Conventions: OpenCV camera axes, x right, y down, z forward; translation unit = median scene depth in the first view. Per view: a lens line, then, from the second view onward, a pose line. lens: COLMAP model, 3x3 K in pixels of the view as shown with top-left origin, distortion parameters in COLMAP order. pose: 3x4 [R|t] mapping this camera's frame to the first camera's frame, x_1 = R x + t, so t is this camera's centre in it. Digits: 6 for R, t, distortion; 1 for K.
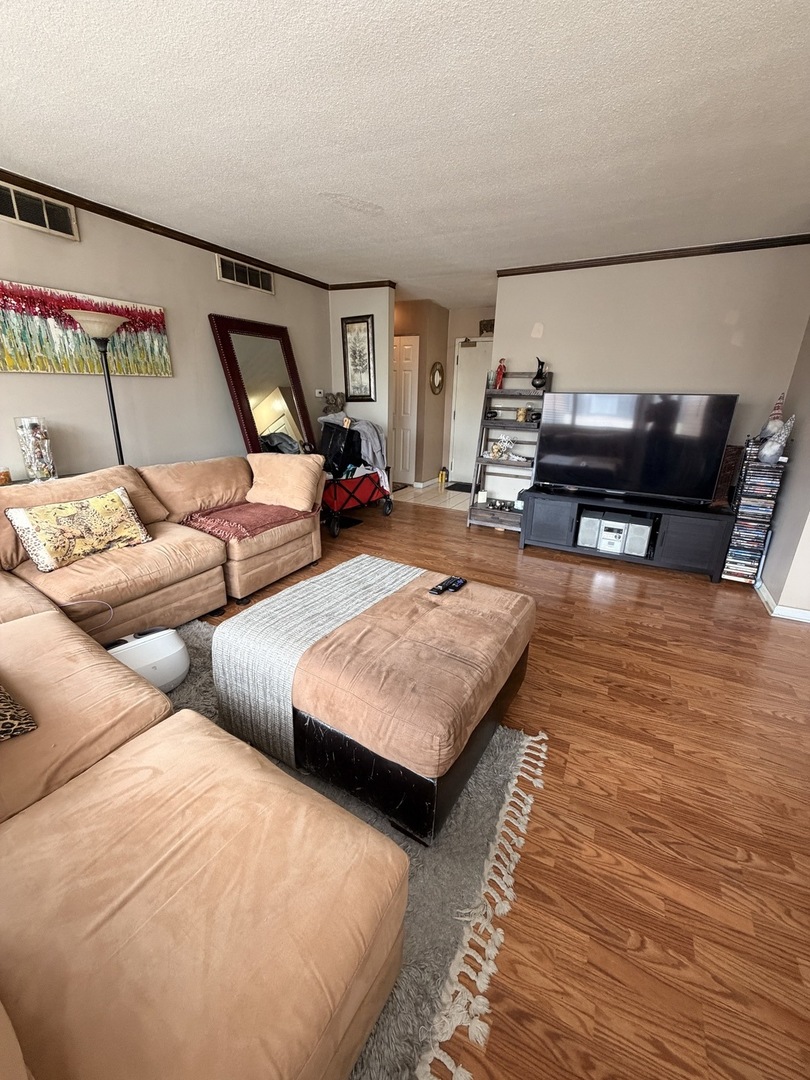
lens RADIAL K [[429.6, 0, 404.7], [0, 429.6, 537.7], [0, 0, 1]] dist [-0.000168, 0.000225]
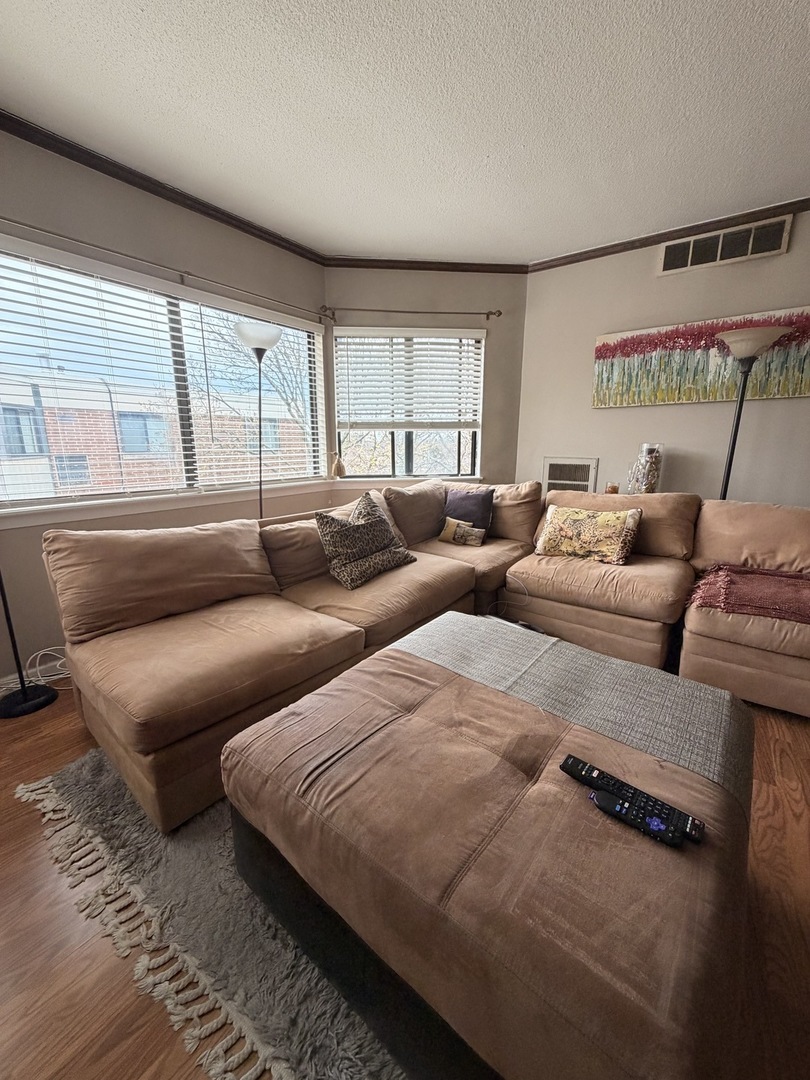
lens RADIAL K [[430.9, 0, 404.5], [0, 430.9, 537.9], [0, 0, 1]] dist [-0.001572, -0.000077]
pose [[-0.141528, 0.193481, -0.970842, 0.336563], [-0.319698, 0.919231, 0.229800, -0.099318], [0.936890, 0.342899, -0.068241, 0.528028]]
